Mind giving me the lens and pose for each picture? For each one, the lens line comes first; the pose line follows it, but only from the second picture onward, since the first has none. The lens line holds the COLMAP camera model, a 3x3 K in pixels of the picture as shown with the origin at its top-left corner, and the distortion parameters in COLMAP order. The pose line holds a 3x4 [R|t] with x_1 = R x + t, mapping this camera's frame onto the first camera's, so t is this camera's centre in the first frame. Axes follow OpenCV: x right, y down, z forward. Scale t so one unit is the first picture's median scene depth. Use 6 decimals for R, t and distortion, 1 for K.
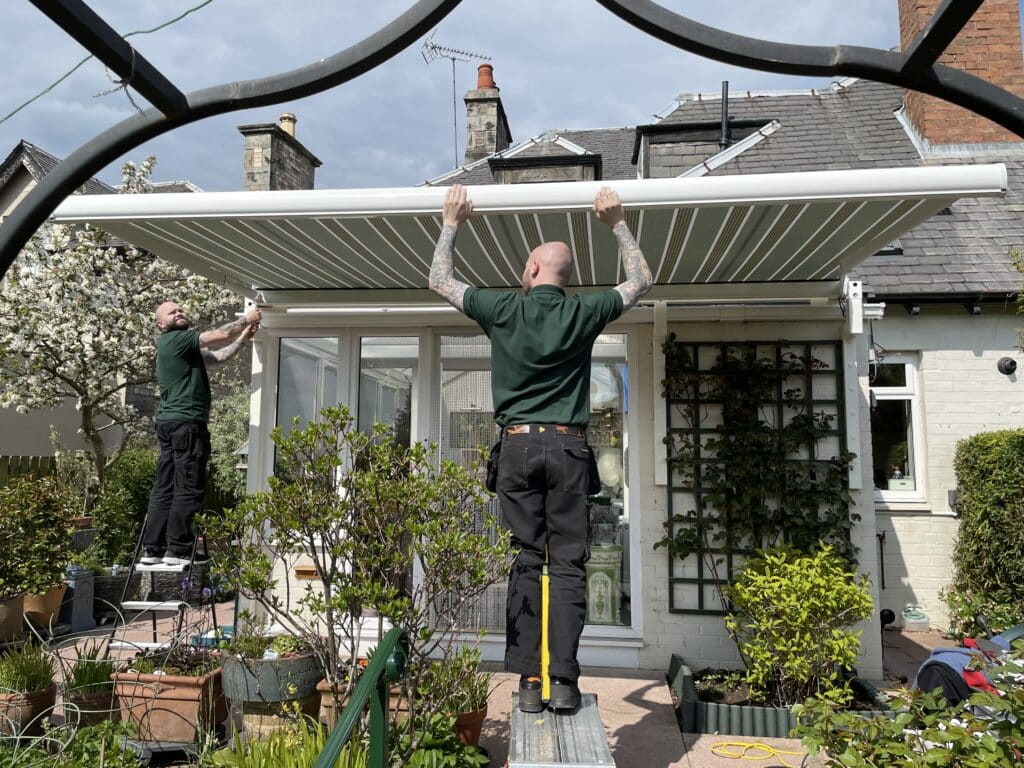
lens RADIAL K [[778.4, 0, 507.9], [0, 778.4, 374.5], [0, 0, 1]] dist [0.078758, -0.097818]
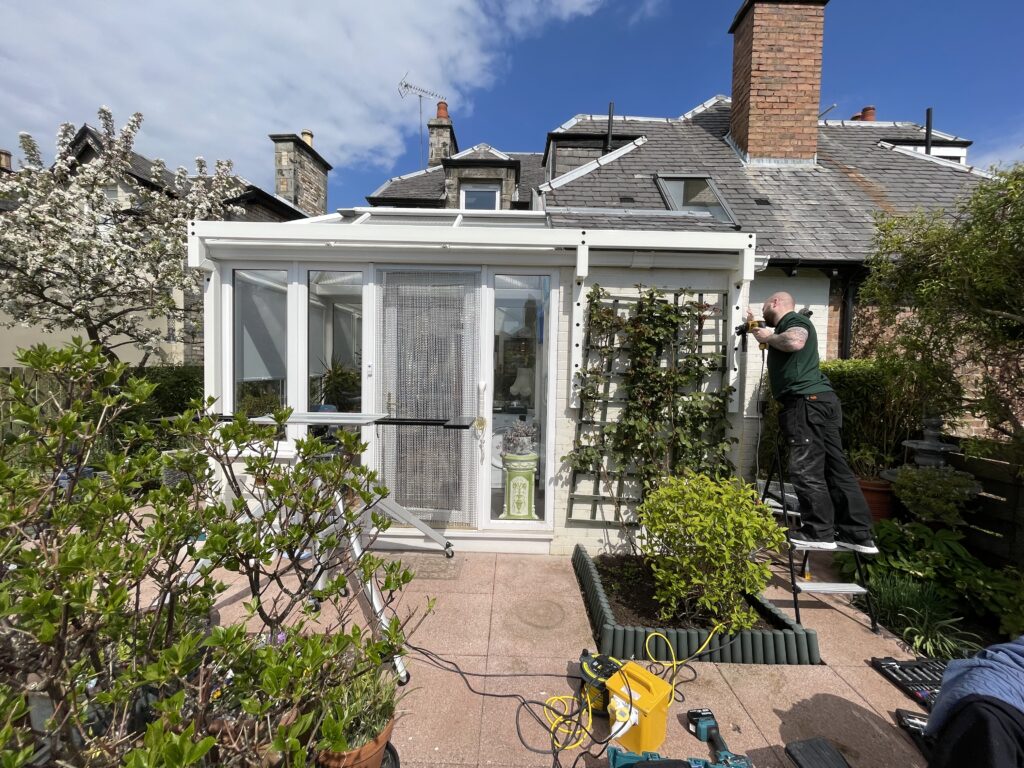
lens RADIAL K [[416.3, 0, 511.4], [0, 416.3, 382.1], [0, 0, 1]] dist [-0.001895, 0.000580]
pose [[0.992408, 0.006915, 0.122799, 0.025183], [-0.026177, 0.987418, 0.155950, 0.007523], [-0.120175, -0.157981, 0.980102, 0.405099]]
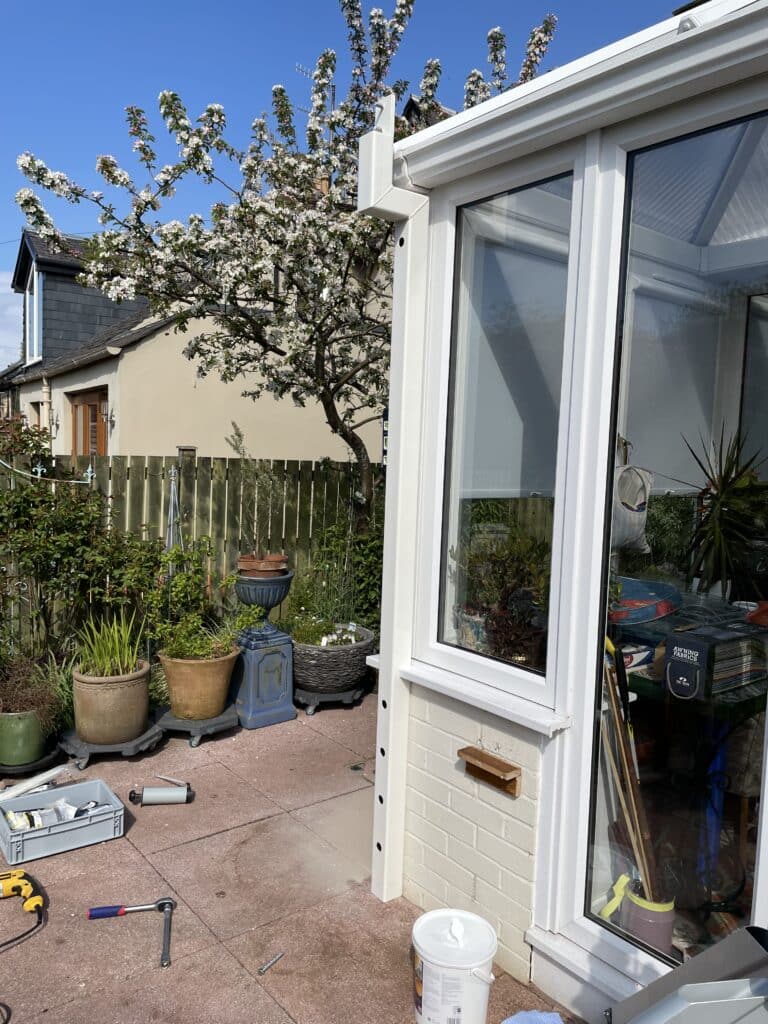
lens RADIAL K [[778.4, 0, 385.0], [0, 778.4, 505.6], [0, 0, 1]] dist [0.078758, -0.097818]
pose [[0.726666, 0.069669, -0.683449, -0.021677], [0.044449, 0.987992, 0.147973, 0.051565], [0.685551, -0.137906, 0.714844, 0.720975]]
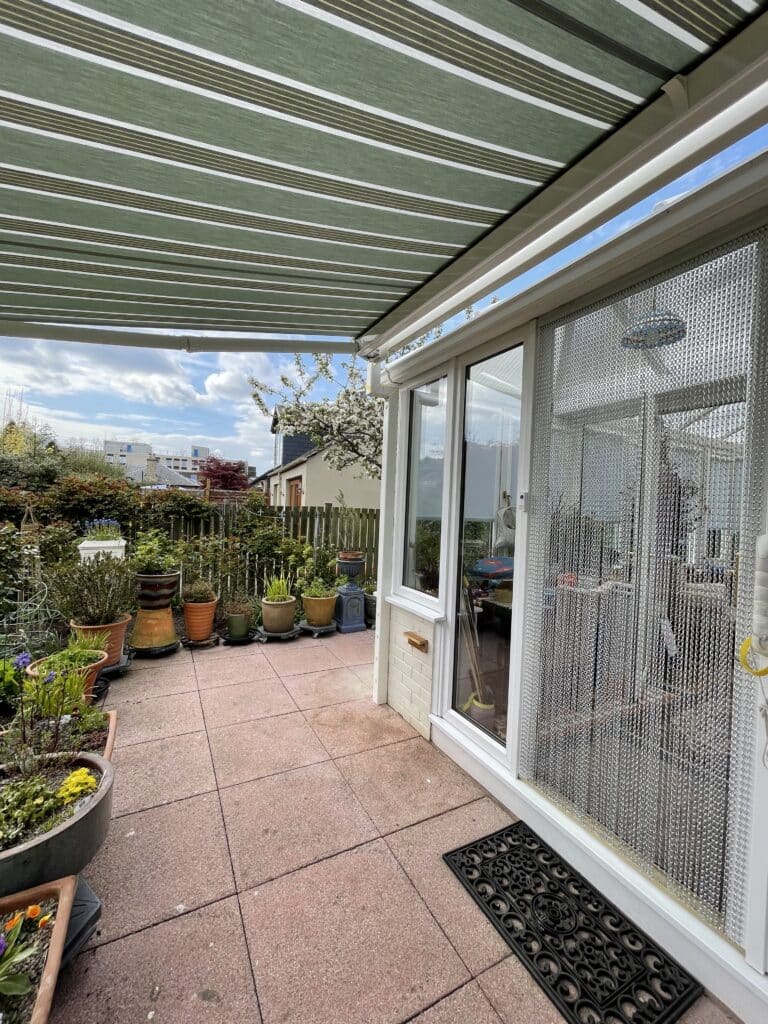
lens RADIAL K [[416.3, 0, 385.9], [0, 416.3, 511.2], [0, 0, 1]] dist [-0.001895, 0.000580]
pose [[0.587834, 0.025151, -0.808590, 0.116628], [0.055068, 0.995954, 0.071013, 0.067382], [0.807105, -0.086272, 0.584071, 0.739741]]
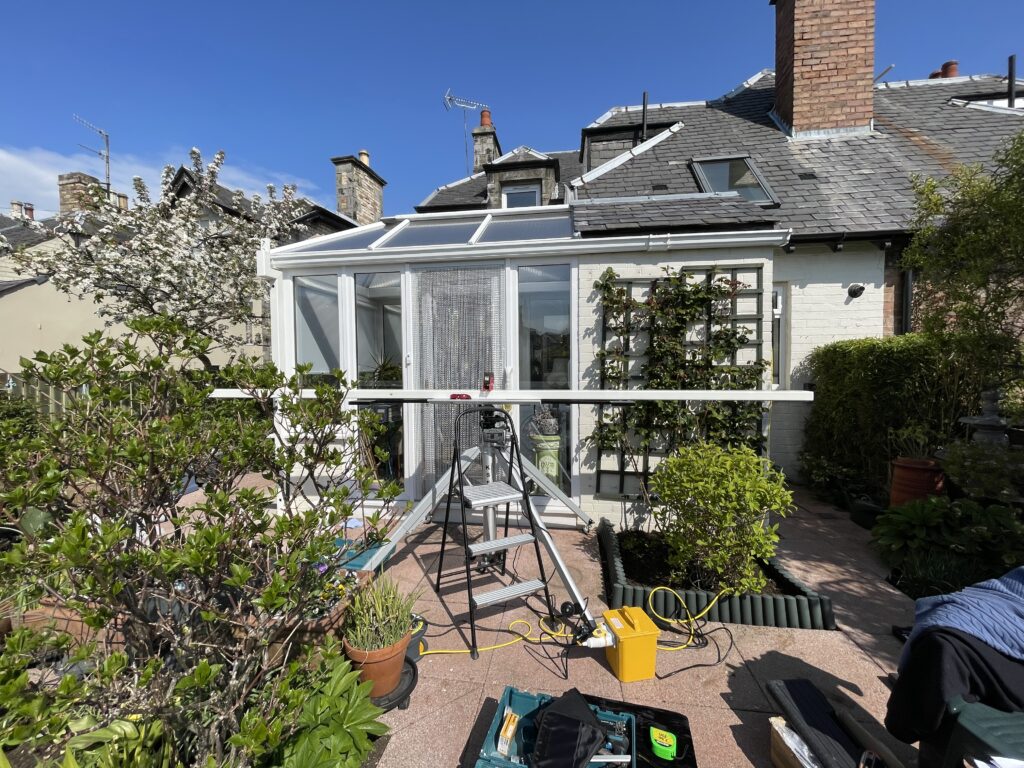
lens RADIAL K [[416.3, 0, 509.7], [0, 416.3, 380.8], [0, 0, 1]] dist [-0.001895, 0.000580]
pose [[0.999693, -0.018566, -0.016379, 0.070500], [0.020818, 0.988430, 0.150242, 0.027202], [0.013401, -0.150537, 0.988514, 0.354141]]
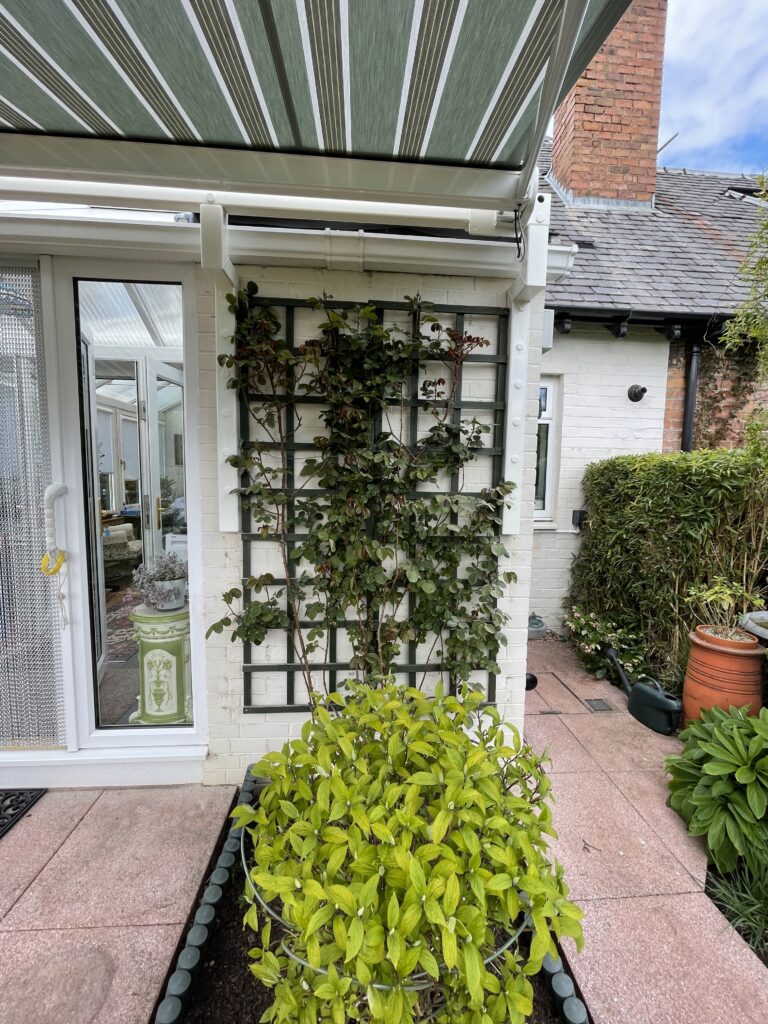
lens RADIAL K [[416.3, 0, 389.4], [0, 416.3, 511.4], [0, 0, 1]] dist [-0.001895, 0.000580]
pose [[0.979399, -0.011620, 0.201602, 0.253899], [-0.029907, 0.978986, 0.201721, 0.052724], [-0.199710, -0.203595, 0.958470, 0.649168]]
